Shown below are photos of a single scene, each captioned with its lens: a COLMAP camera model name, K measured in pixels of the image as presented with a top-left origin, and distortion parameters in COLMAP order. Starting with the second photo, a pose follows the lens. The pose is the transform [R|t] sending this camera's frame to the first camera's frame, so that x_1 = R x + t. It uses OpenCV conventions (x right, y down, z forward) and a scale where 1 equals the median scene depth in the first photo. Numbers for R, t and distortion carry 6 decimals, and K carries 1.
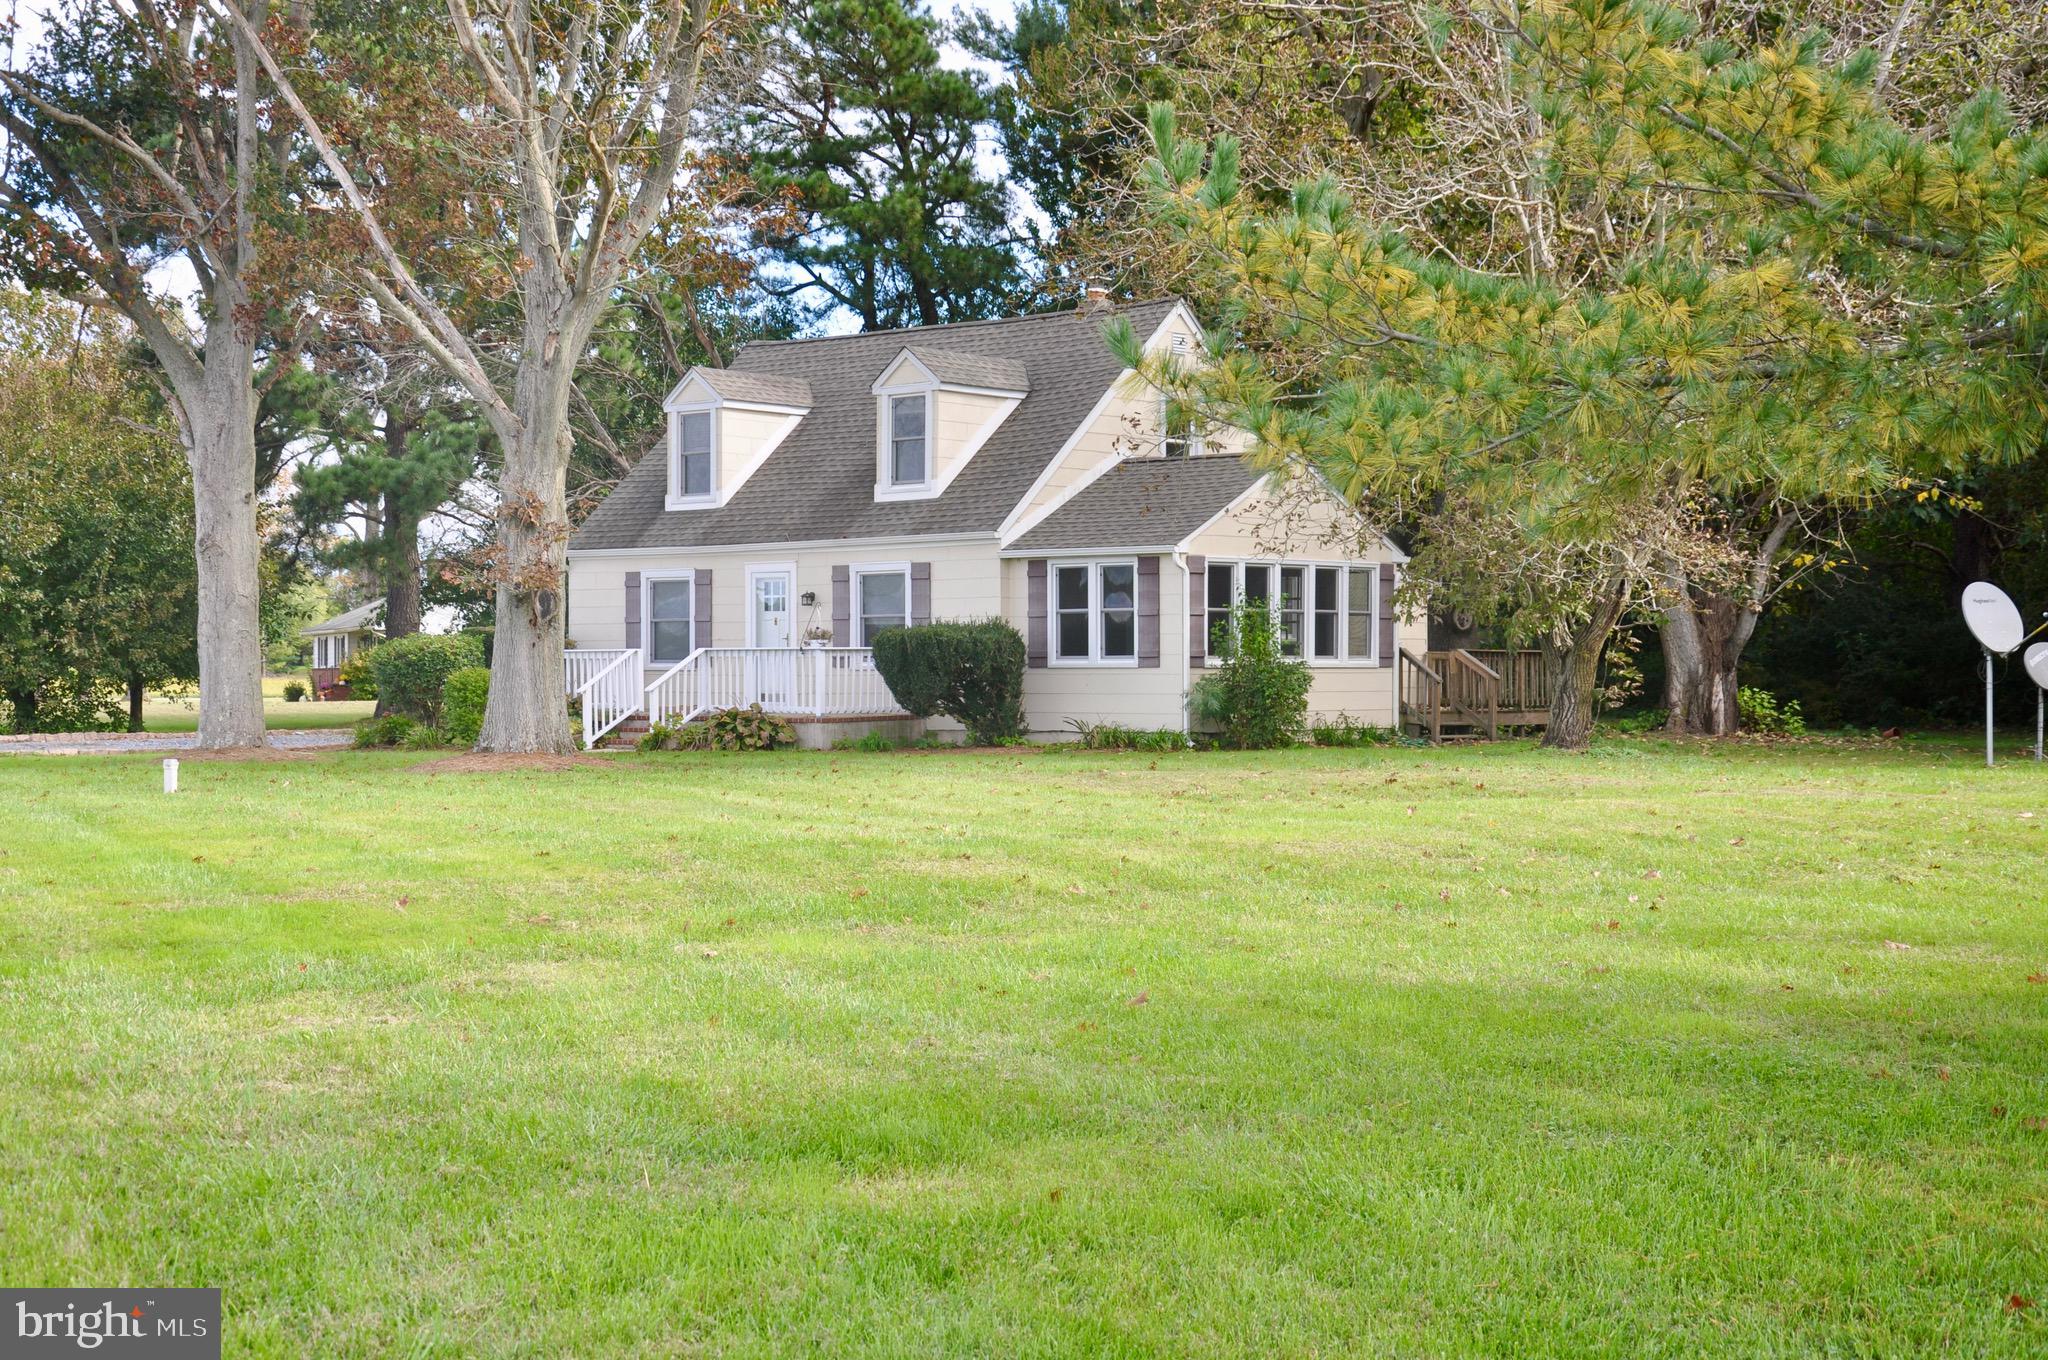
lens RADIAL K [[3138.4, 0, 1023.5], [0, 3138.4, 711.4], [0, 0, 1]] dist [0.168608, 0.000000]
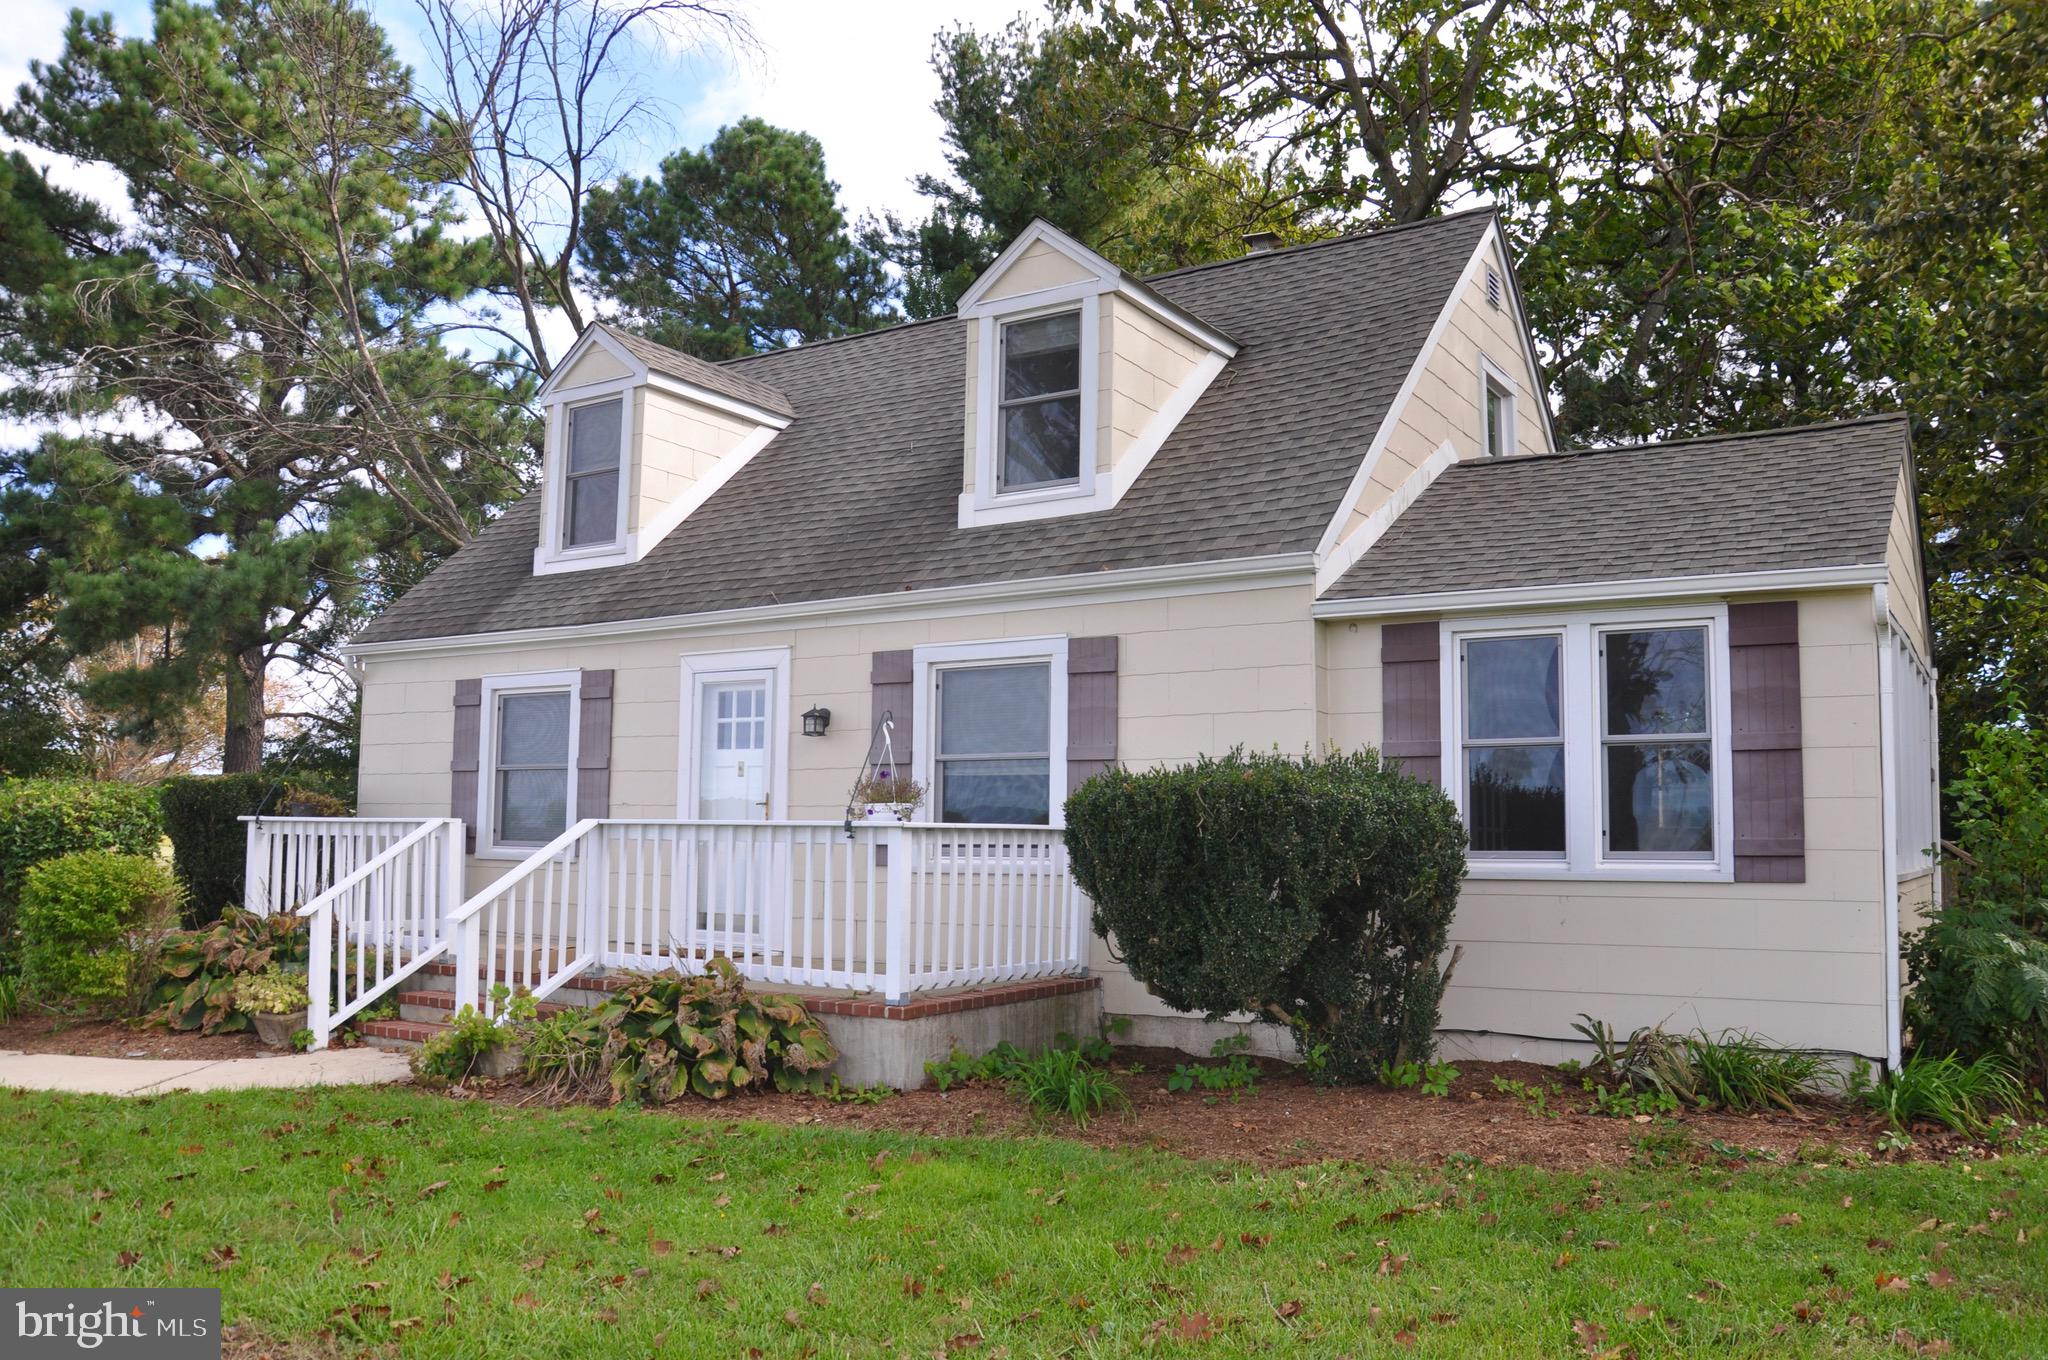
lens RADIAL K [[1632.8, 0, 1048.0], [0, 1632.8, 703.7], [0, 0, 1]] dist [-0.149787, 0.095420]
pose [[0.984505, 0.027513, 0.173184, -0.078634], [-0.010571, 0.995131, -0.097995, -0.014743], [-0.175037, 0.094646, 0.980002, 0.765204]]
